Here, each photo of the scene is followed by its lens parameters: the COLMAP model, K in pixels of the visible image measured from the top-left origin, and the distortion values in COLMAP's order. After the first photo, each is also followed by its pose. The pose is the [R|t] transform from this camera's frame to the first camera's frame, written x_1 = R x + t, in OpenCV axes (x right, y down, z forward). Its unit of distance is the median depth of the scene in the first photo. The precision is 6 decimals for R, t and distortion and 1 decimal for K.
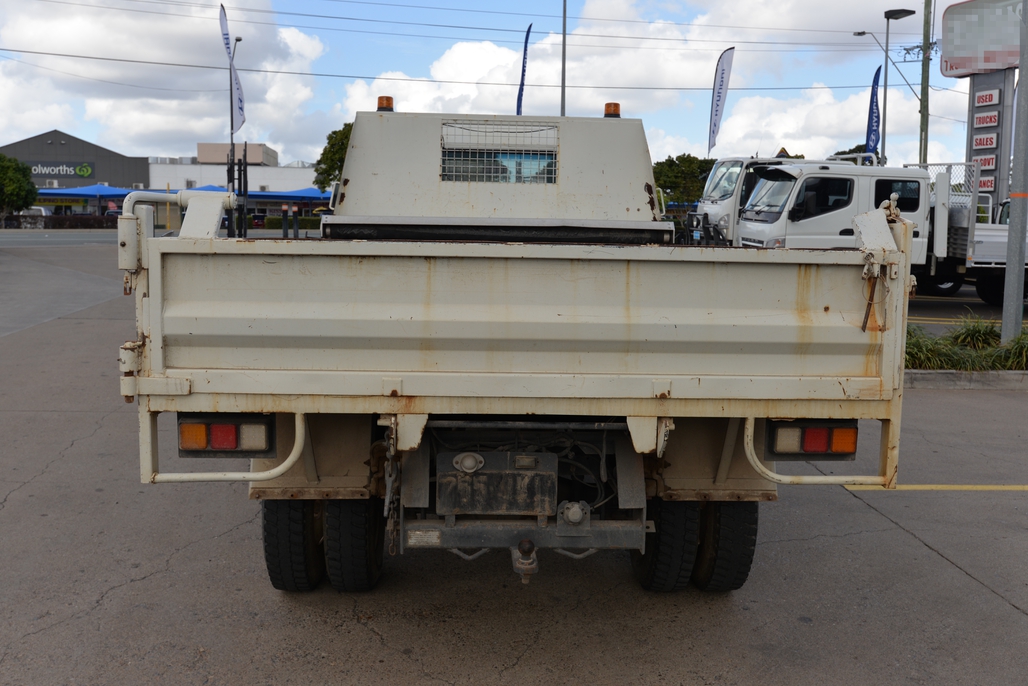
lens RADIAL K [[967.3, 0, 519.1], [0, 967.3, 339.4], [0, 0, 1]] dist [-0.046234, 0.016314]
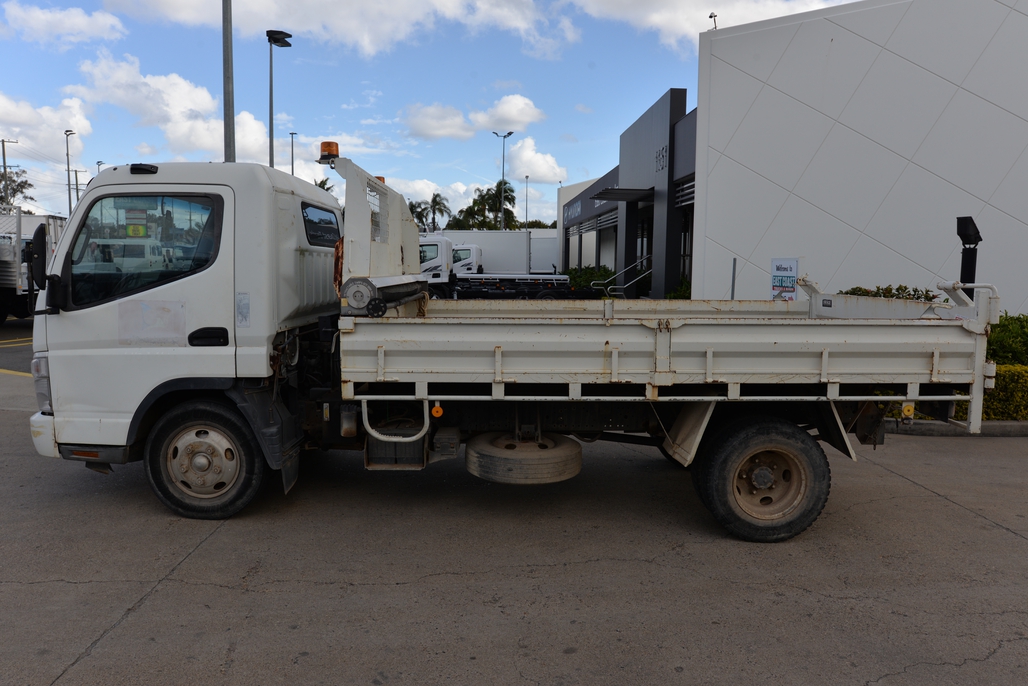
lens RADIAL K [[693.2, 0, 517.8], [0, 693.2, 338.0], [0, 0, 1]] dist [-0.071595, 0.039413]
pose [[0.043296, -0.117785, 0.992095, -0.780688], [0.100442, 0.988508, 0.112976, -0.127577], [-0.994000, 0.094757, 0.054629, 0.810765]]
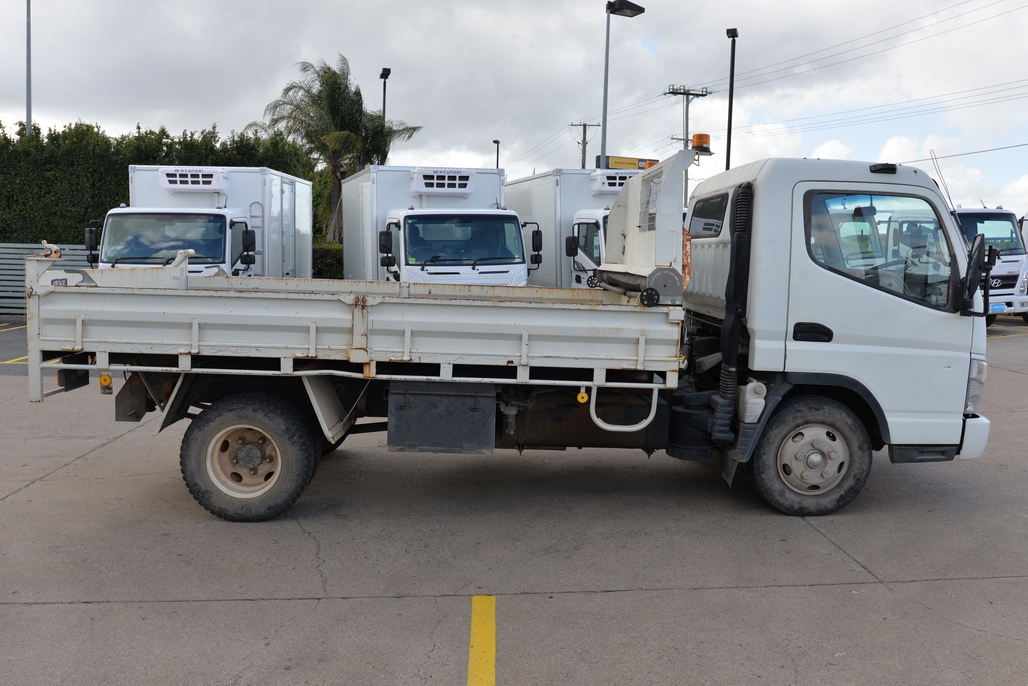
lens RADIAL K [[832.0, 0, 513.8], [0, 832.0, 338.3], [0, 0, 1]] dist [-0.048154, -0.002609]
pose [[-0.022221, 0.081113, -0.996457, 0.878488], [-0.139435, 0.986710, 0.083429, -0.101806], [0.989982, 0.140795, -0.010615, 0.878259]]
